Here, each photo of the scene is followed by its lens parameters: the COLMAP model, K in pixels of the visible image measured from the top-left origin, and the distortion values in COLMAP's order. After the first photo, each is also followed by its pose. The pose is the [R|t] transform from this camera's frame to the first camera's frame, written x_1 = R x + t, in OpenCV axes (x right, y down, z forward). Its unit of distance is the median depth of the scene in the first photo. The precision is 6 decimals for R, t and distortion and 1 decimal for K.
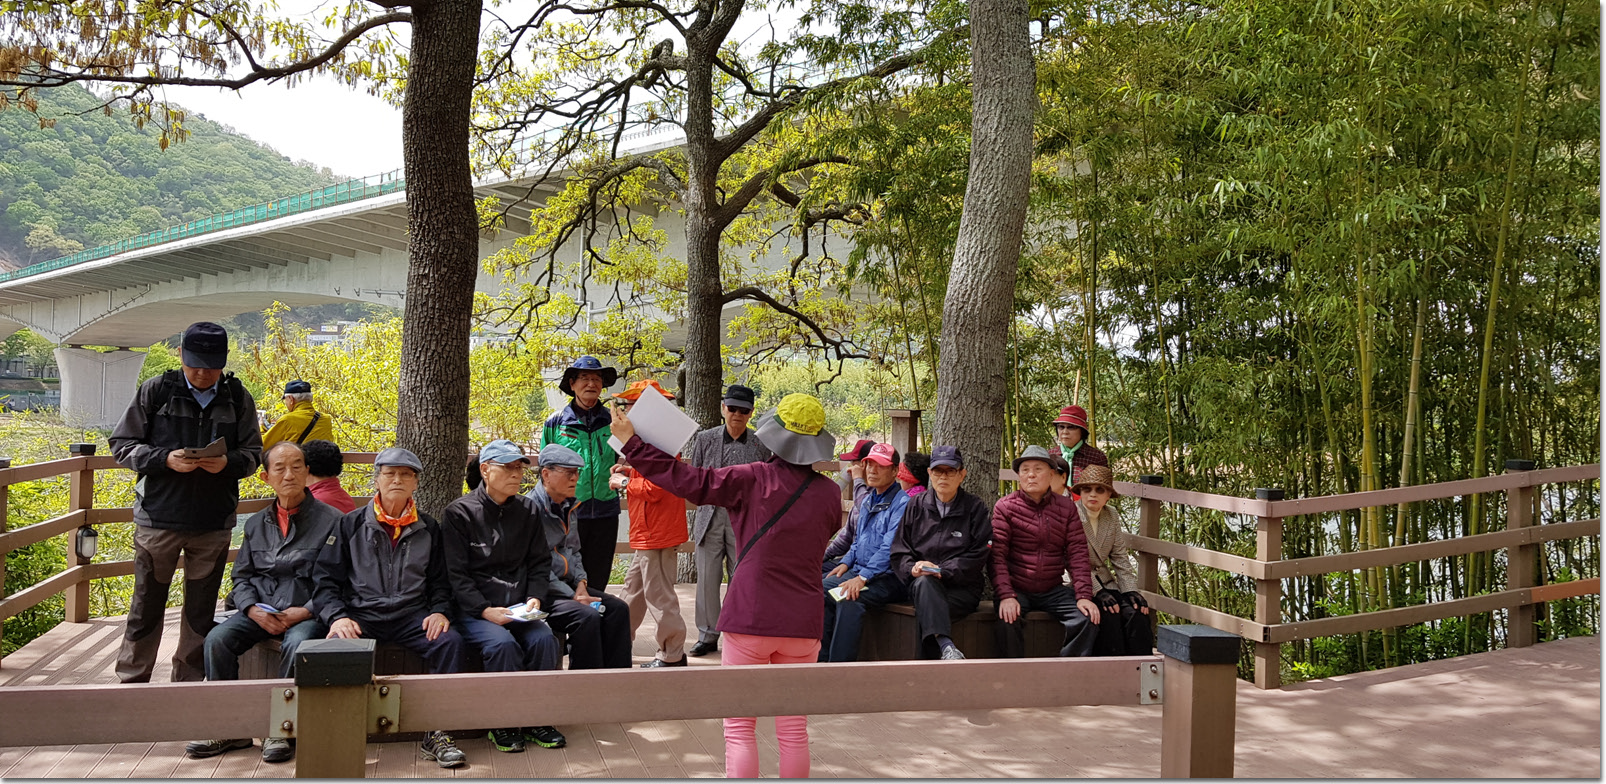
lens RADIAL K [[1261.6, 0, 792.7], [0, 1261.6, 383.7], [0, 0, 1]] dist [0.047095, -0.071854]
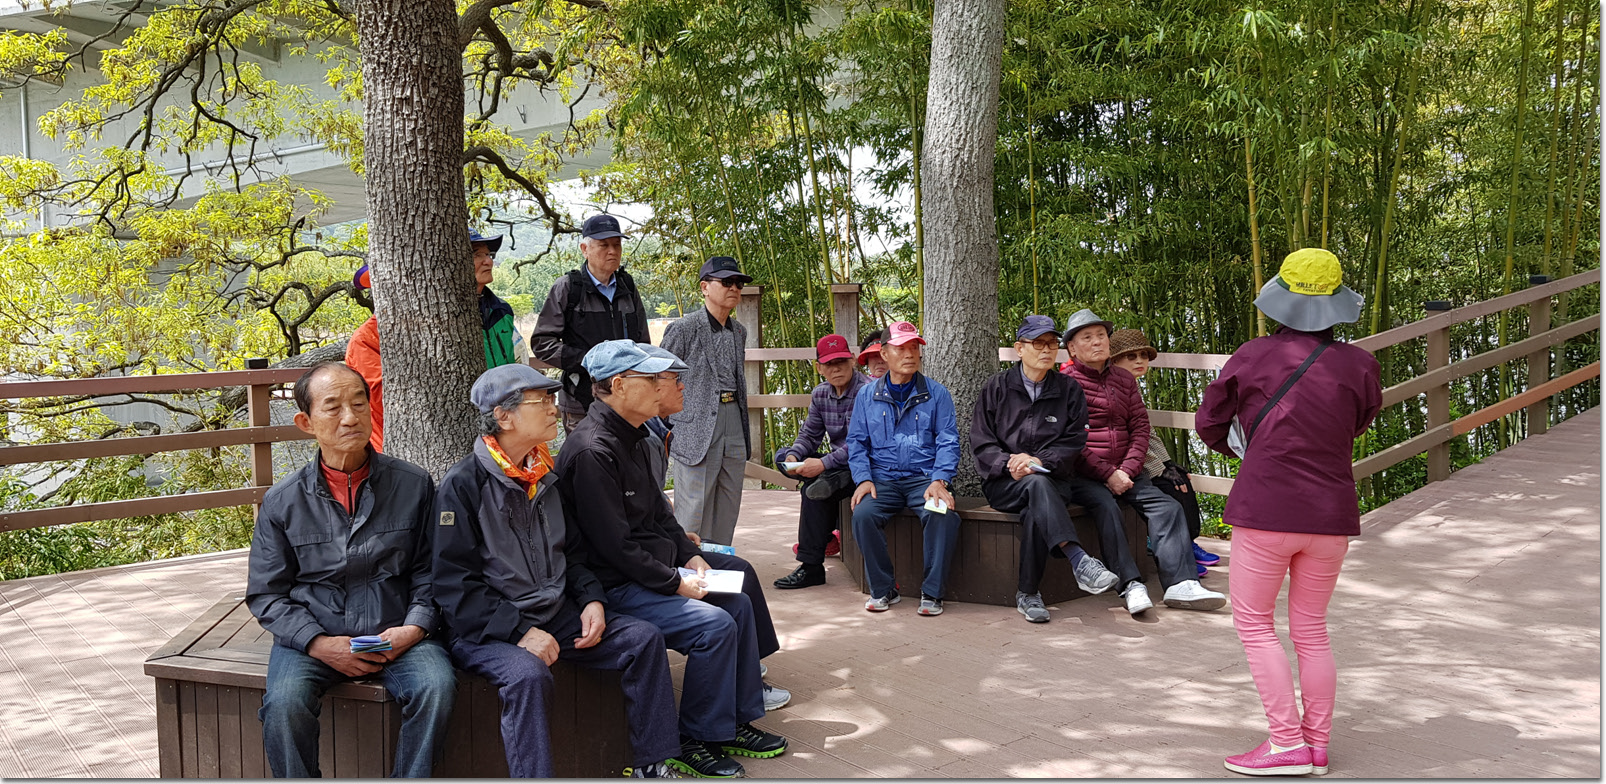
lens RADIAL K [[1261.6, 0, 806.0], [0, 1261.6, 394.8], [0, 0, 1]] dist [0.047095, -0.071854]
pose [[0.913077, -0.081543, 0.399552, -0.361171], [0.040173, 0.993024, 0.110858, 0.001780], [-0.405805, -0.085170, 0.909983, 0.291888]]
